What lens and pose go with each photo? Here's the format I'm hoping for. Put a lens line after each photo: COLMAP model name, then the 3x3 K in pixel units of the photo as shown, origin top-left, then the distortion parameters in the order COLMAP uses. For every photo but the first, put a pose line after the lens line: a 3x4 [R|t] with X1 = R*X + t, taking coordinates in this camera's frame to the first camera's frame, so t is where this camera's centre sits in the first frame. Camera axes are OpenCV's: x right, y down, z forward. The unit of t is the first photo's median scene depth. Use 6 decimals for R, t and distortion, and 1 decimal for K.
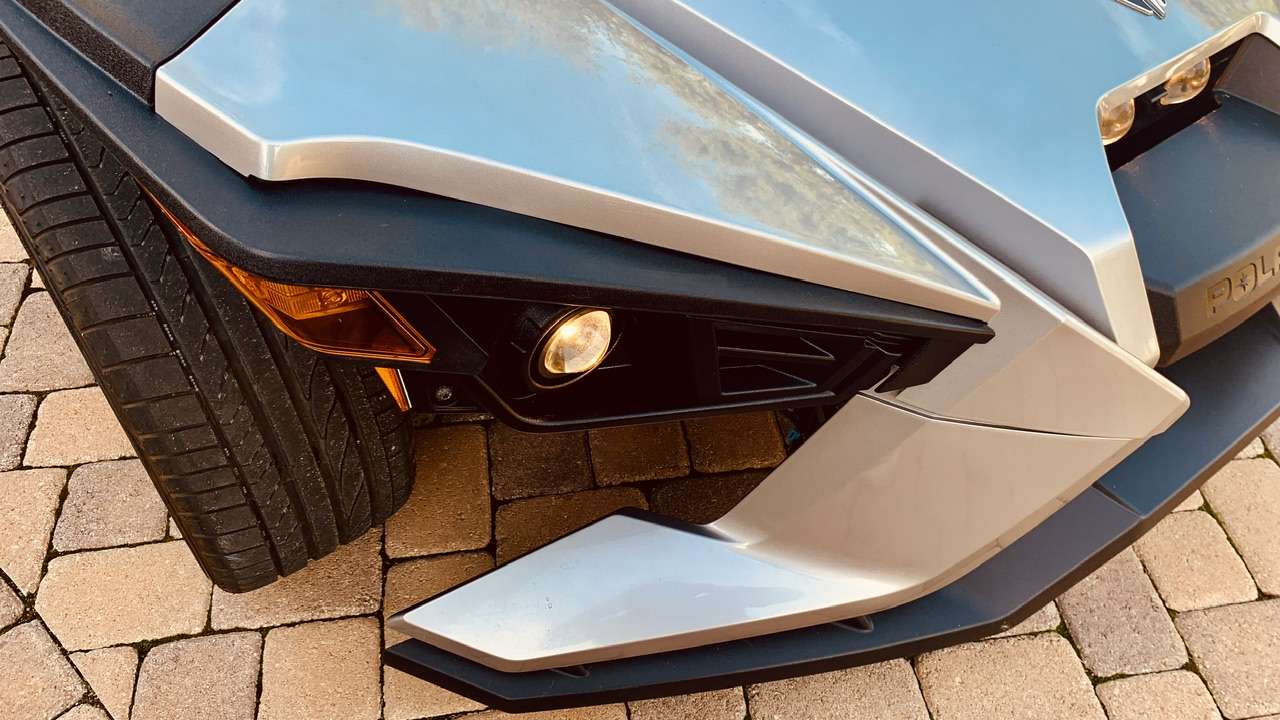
lens RADIAL K [[969.2, 0, 634.6], [0, 969.2, 356.4], [0, 0, 1]] dist [0.004562, -0.006306]
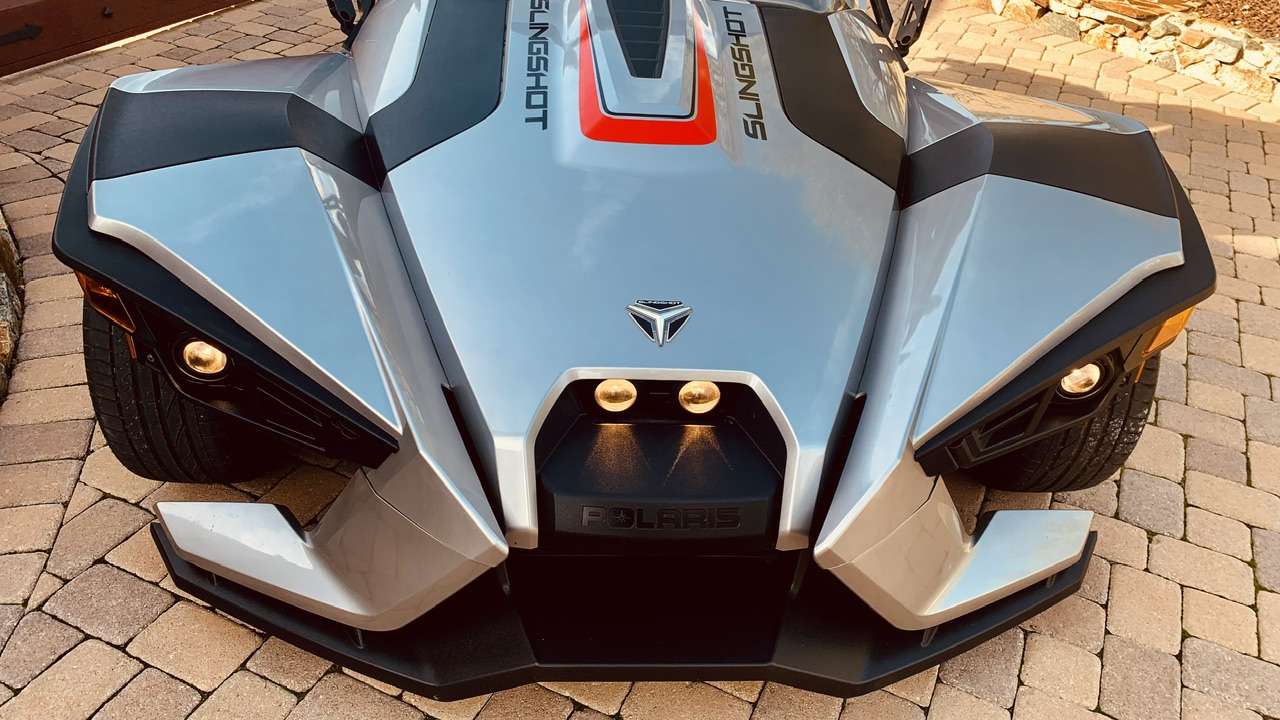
lens RADIAL K [[964.1, 0, 640.0], [0, 964.1, 360.0], [0, 0, 1]] dist [0.002957, 0.005850]
pose [[0.825871, 0.328817, -0.458058, 1.190454], [-0.448949, 0.874960, -0.181356, -0.037451], [0.341149, 0.355421, 0.870226, -0.327821]]
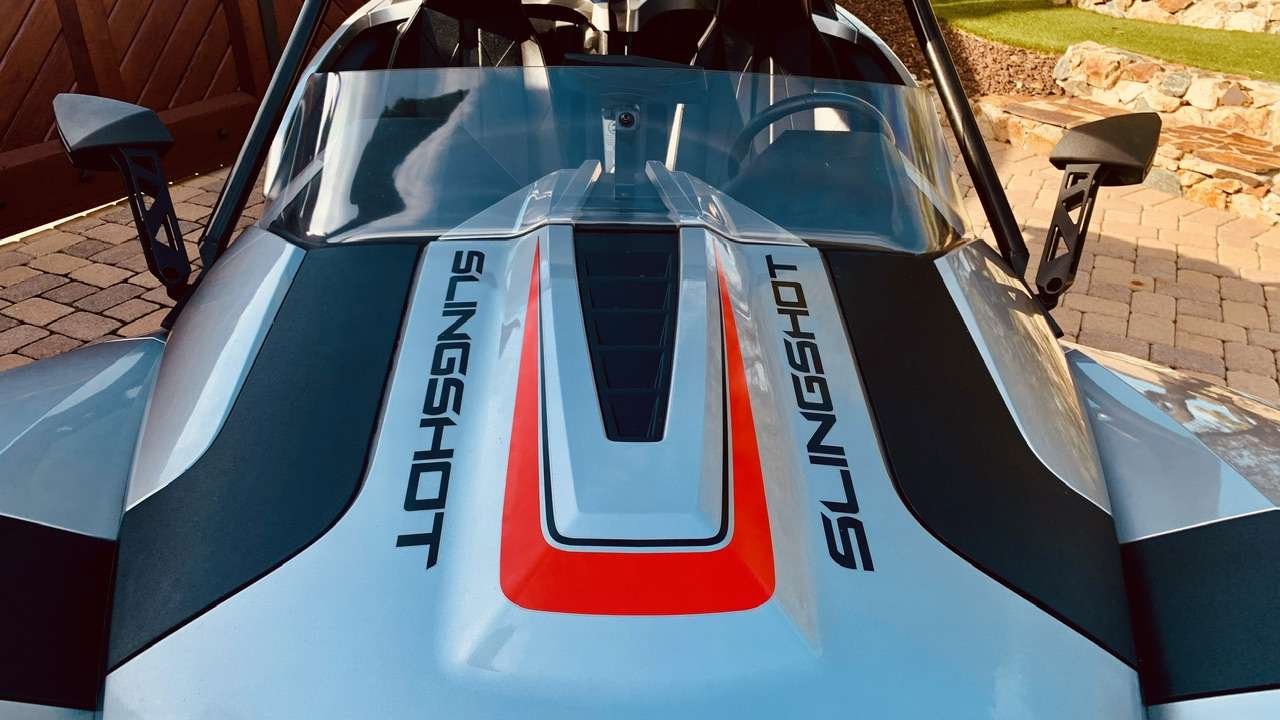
lens RADIAL K [[969.2, 0, 634.6], [0, 969.2, 356.4], [0, 0, 1]] dist [0.004562, -0.006306]
pose [[0.815949, 0.257606, -0.517558, 0.641776], [-0.441651, 0.855439, -0.270497, -0.682460], [0.373057, 0.449291, 0.811767, 0.283027]]
